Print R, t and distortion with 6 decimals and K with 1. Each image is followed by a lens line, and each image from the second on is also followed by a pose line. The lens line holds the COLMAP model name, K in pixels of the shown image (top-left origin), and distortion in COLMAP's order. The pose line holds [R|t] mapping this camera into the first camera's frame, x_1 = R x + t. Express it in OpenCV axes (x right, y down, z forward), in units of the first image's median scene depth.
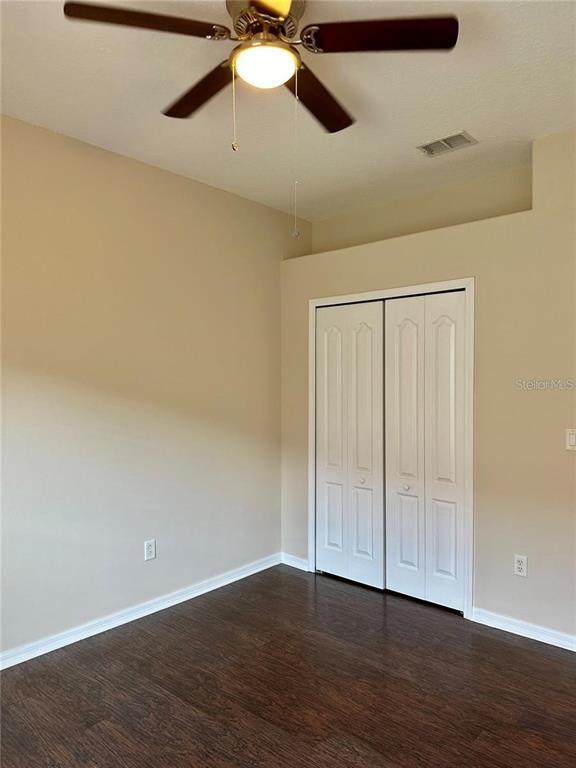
lens RADIAL K [[543.2, 0, 291.3], [0, 543.2, 382.2], [0, 0, 1]] dist [0.039281, -0.027231]
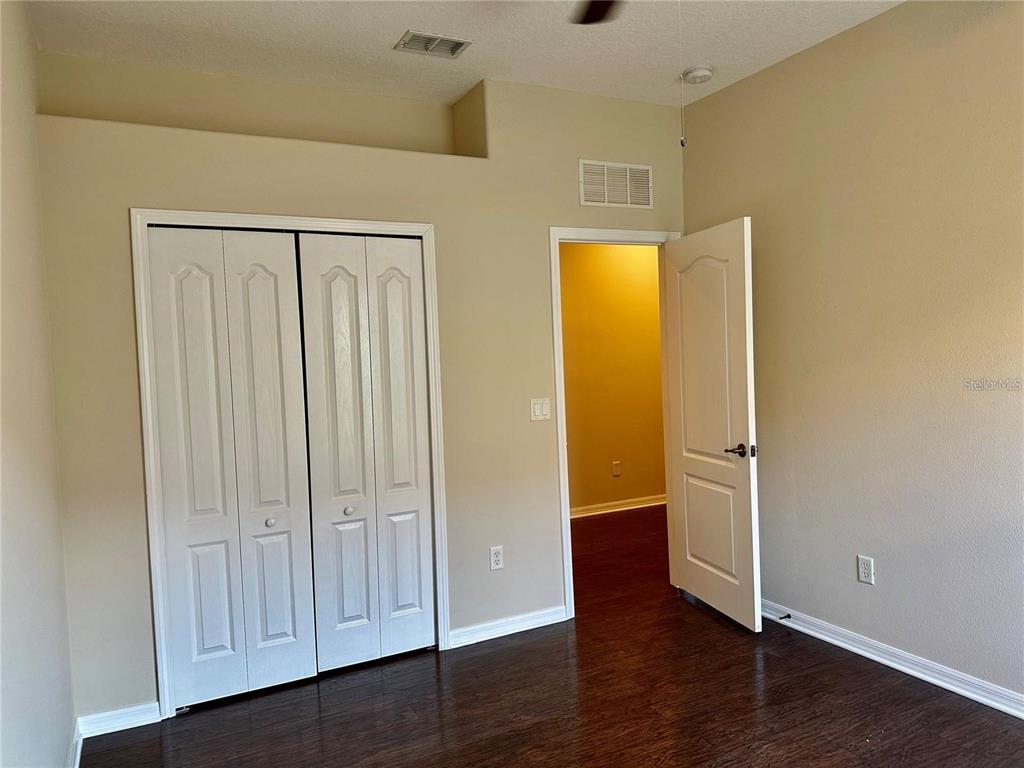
lens RADIAL K [[724.3, 0, 512.3], [0, 724.3, 377.3], [0, 0, 1]] dist [0.039281, -0.027231]
pose [[0.350736, -0.046934, 0.935297, -0.568428], [0.041557, 0.998539, 0.034524, 0.000759], [-0.935552, 0.026759, 0.352174, 0.473094]]
